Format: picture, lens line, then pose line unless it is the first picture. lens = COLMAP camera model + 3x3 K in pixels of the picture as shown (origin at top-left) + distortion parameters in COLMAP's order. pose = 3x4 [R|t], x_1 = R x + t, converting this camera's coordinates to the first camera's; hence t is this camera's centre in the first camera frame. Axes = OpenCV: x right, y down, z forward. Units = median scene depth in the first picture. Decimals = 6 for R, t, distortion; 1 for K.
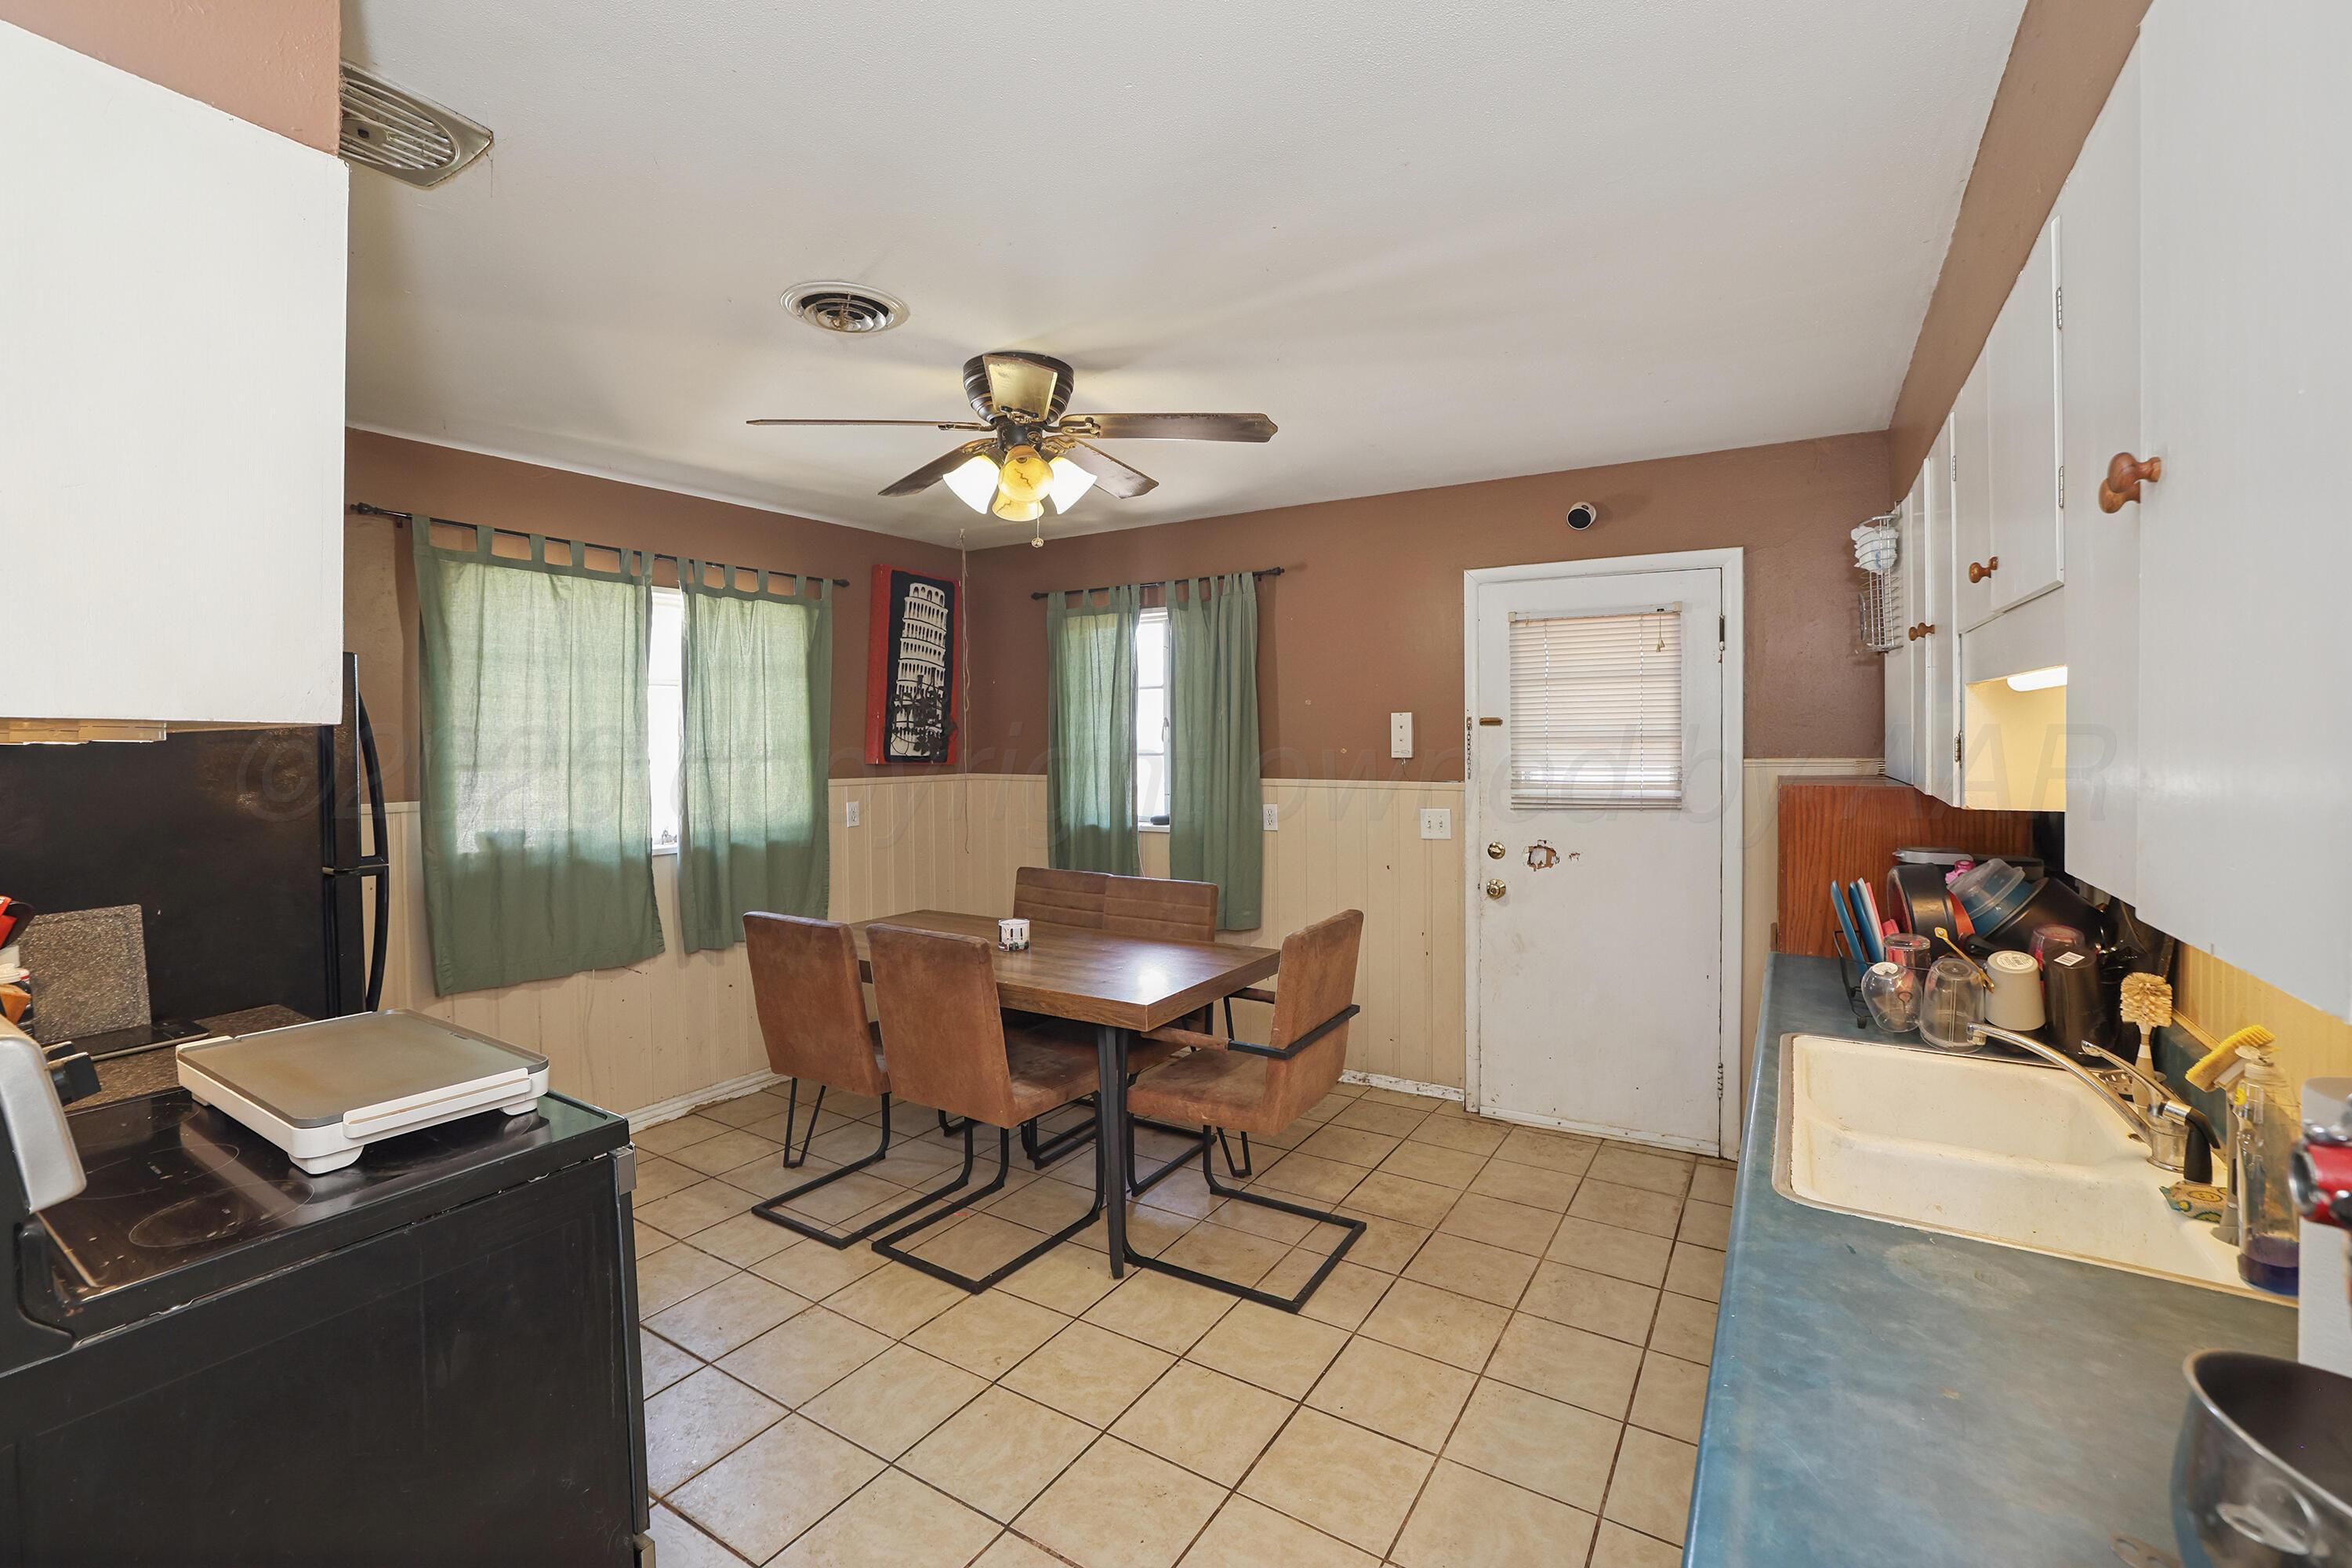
lens RADIAL K [[1042.9, 0, 1157.2], [0, 1042.9, 740.7], [0, 0, 1]] dist [-0.017088, 0.000405]
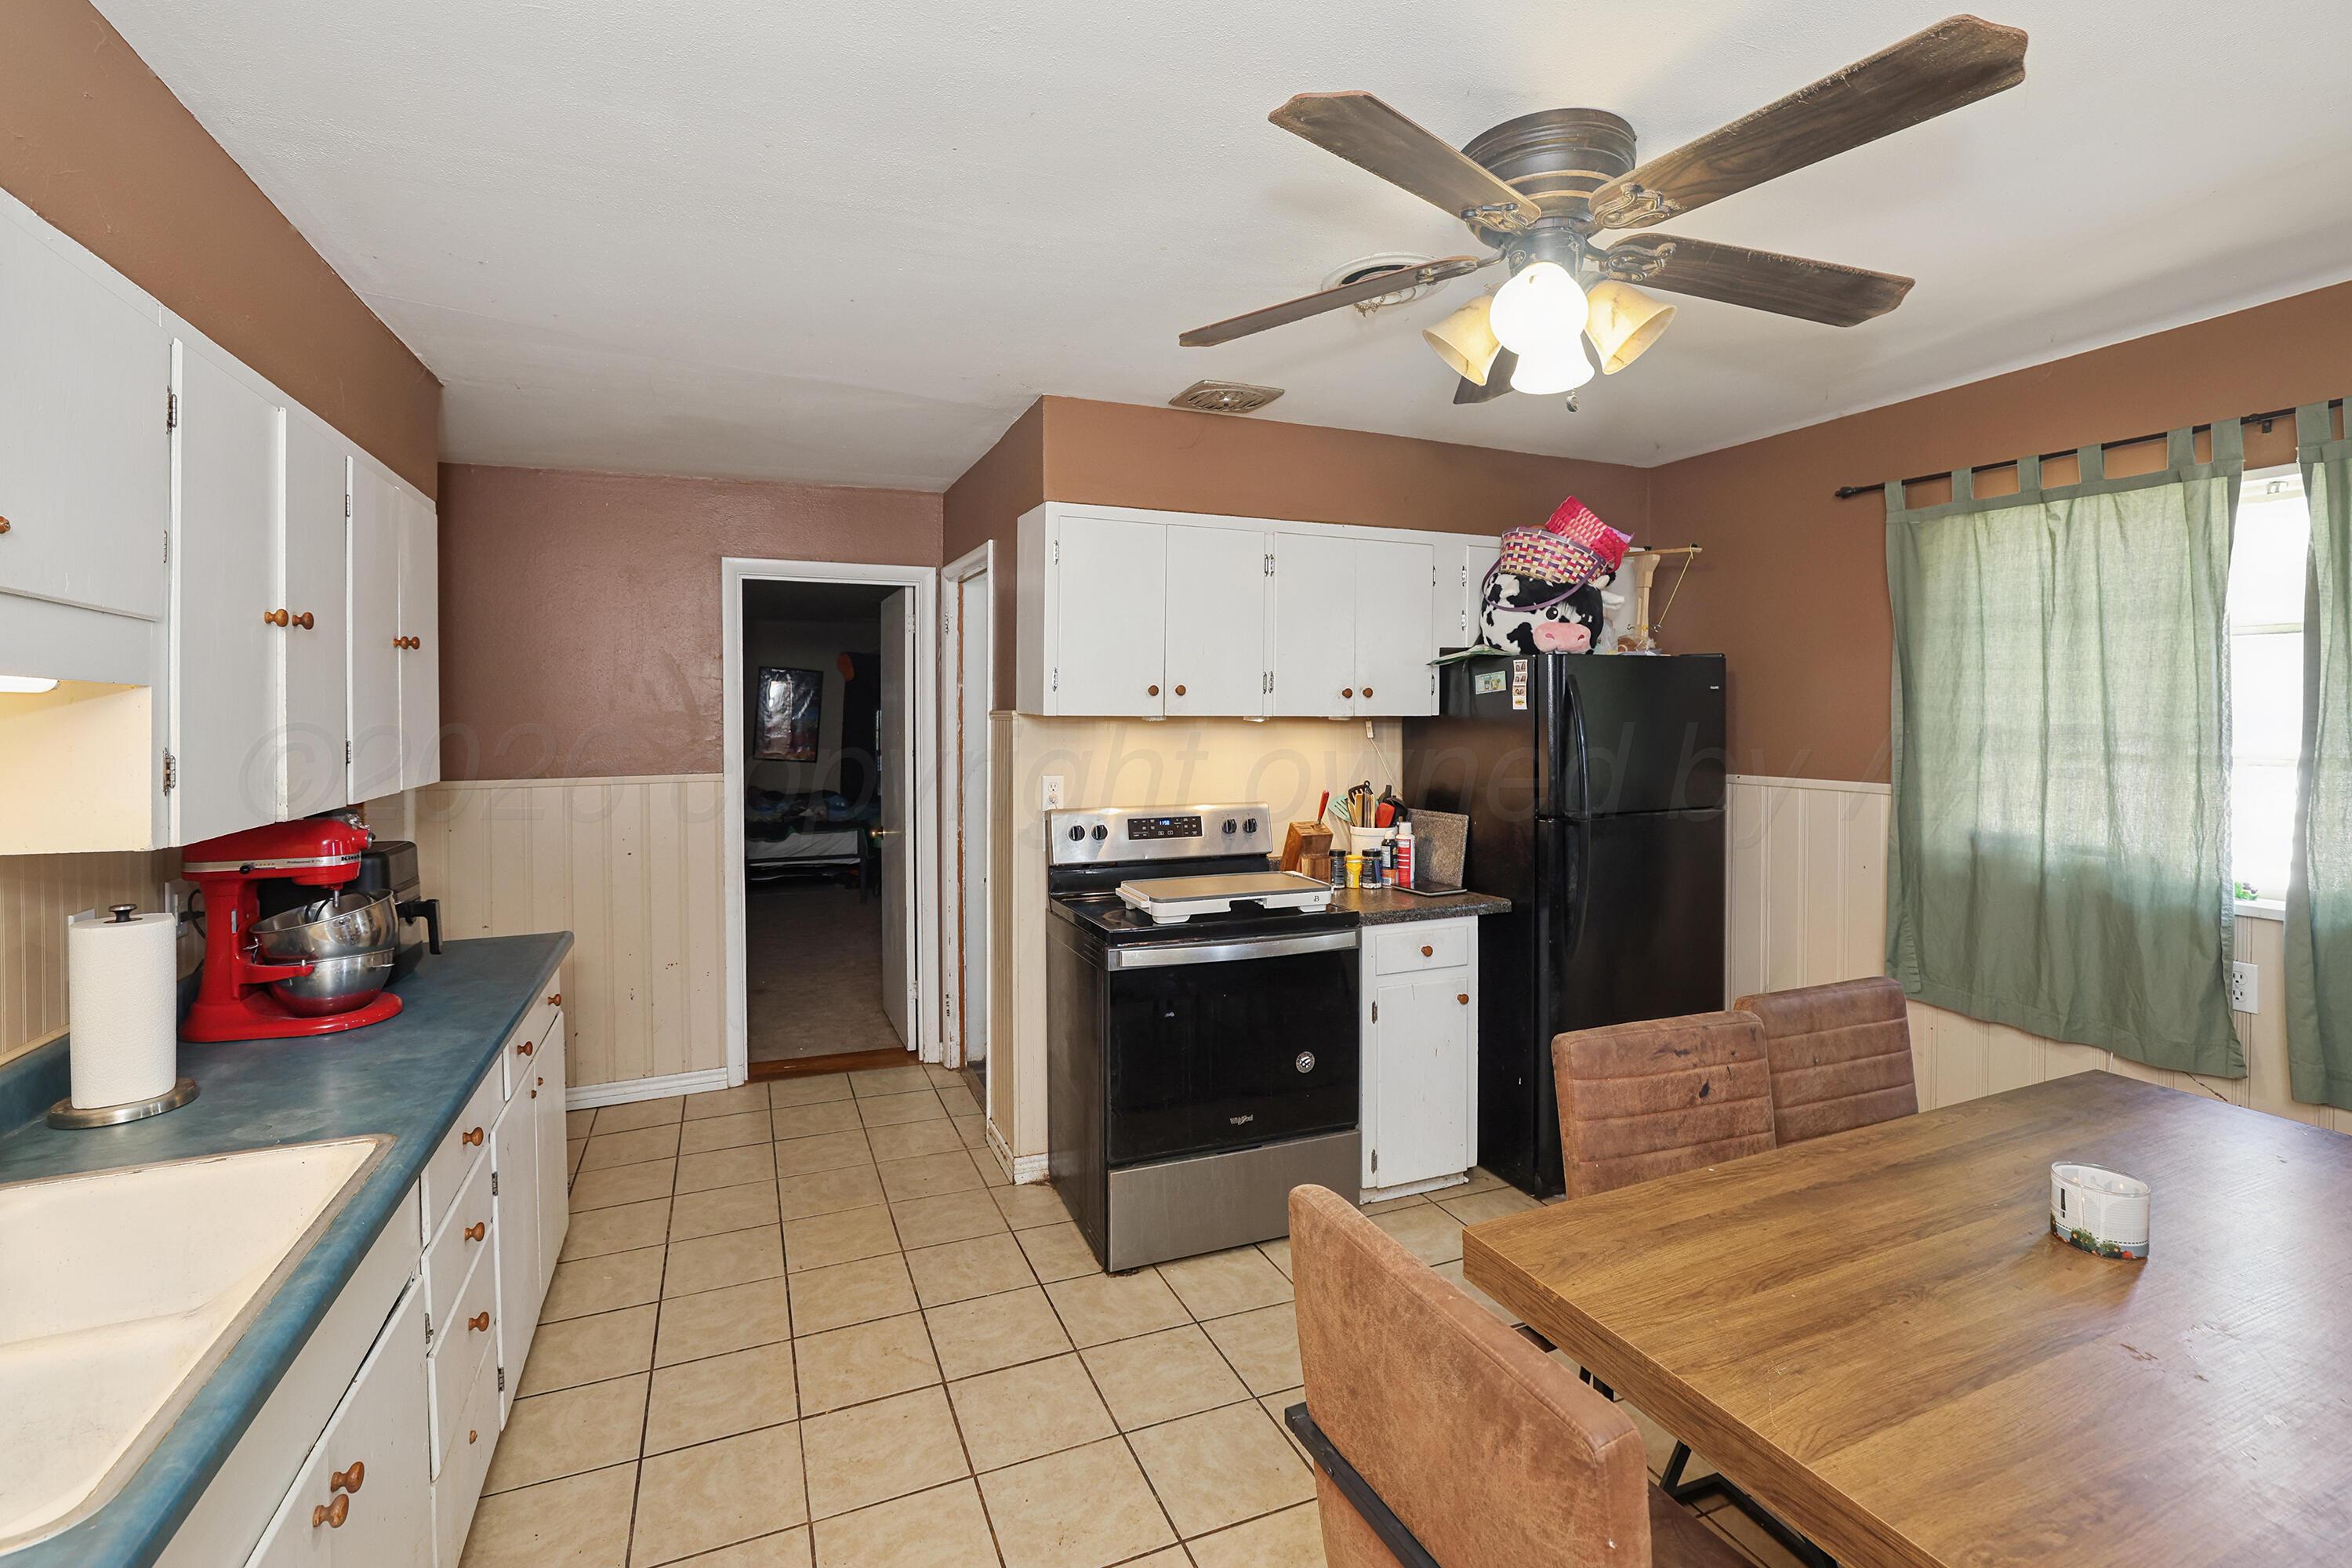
lens RADIAL K [[1042.9, 0, 1160.1], [0, 1042.9, 709.4], [0, 0, 1]] dist [-0.017088, 0.000405]
pose [[-0.587791, 0.004987, -0.808997, 0.378191], [-0.003719, 0.999954, 0.008866, -0.013601], [0.809004, 0.008220, -0.587745, 0.863557]]
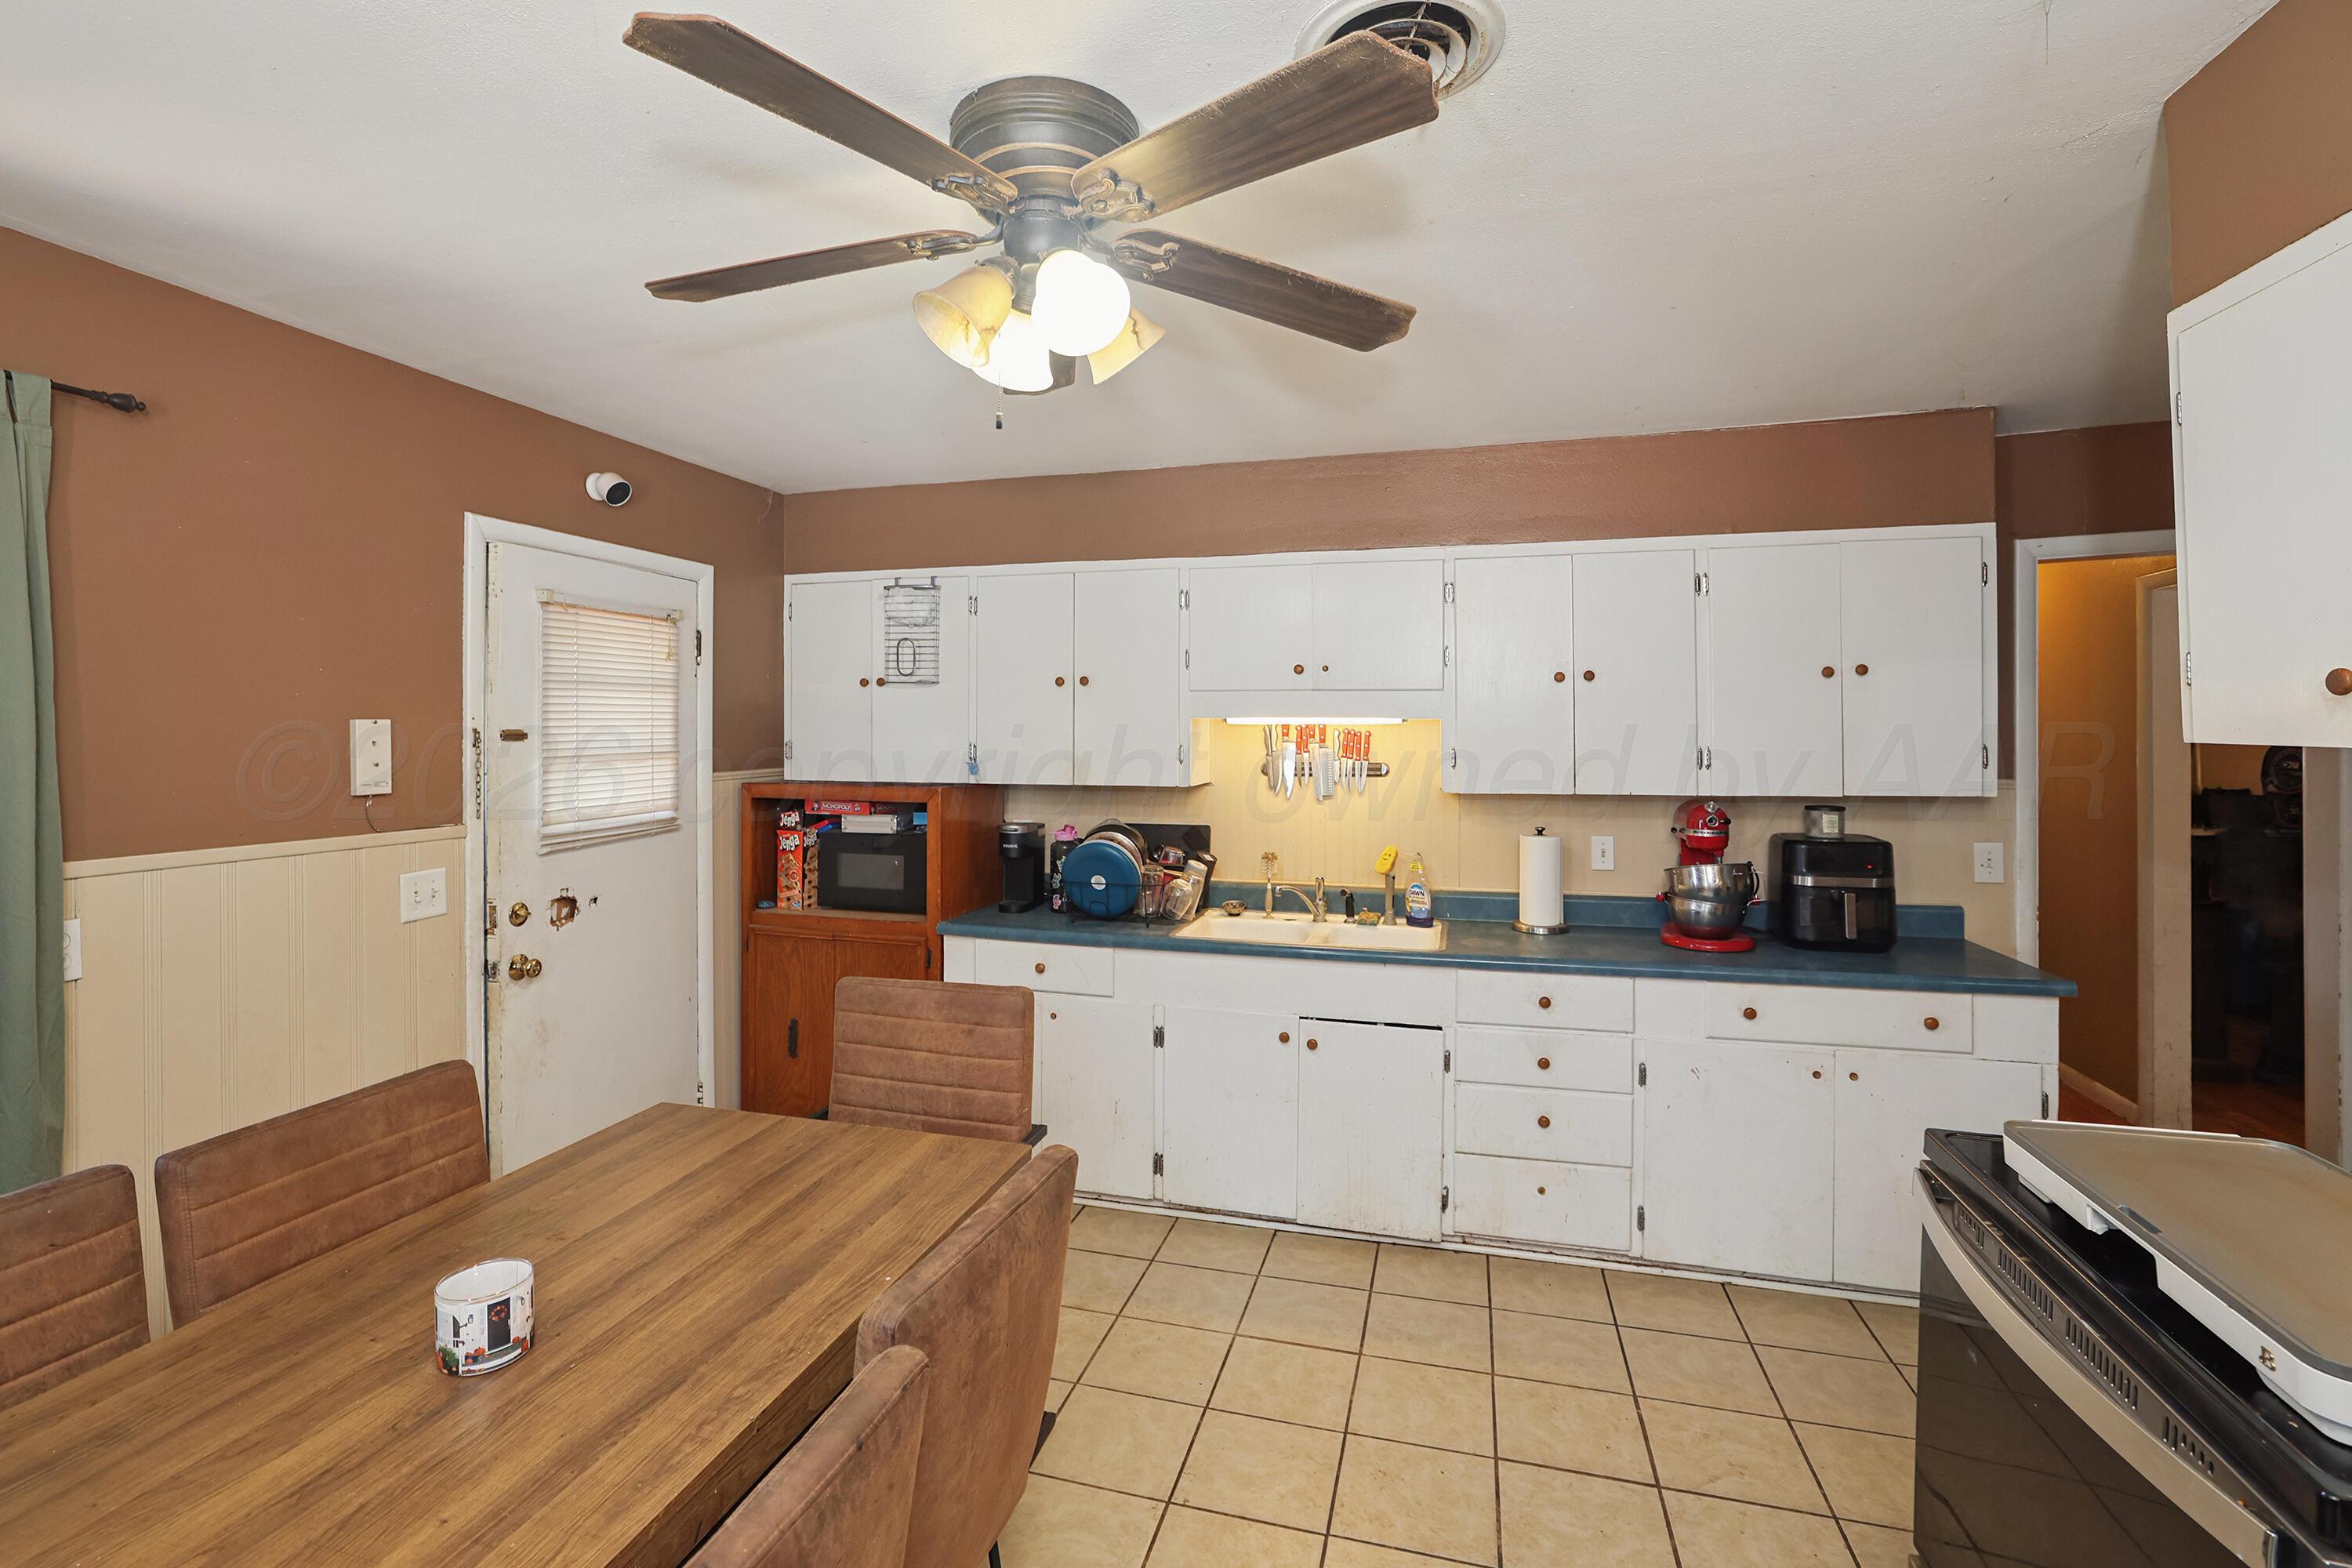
lens RADIAL K [[1042.9, 0, 1161.0], [0, 1042.9, 733.1], [0, 0, 1]] dist [-0.017088, 0.000405]
pose [[-0.271982, 0.008012, 0.962269, -0.507652], [0.014676, 0.999884, -0.004177, -0.010829], [-0.962191, 0.012987, -0.272068, 0.800546]]
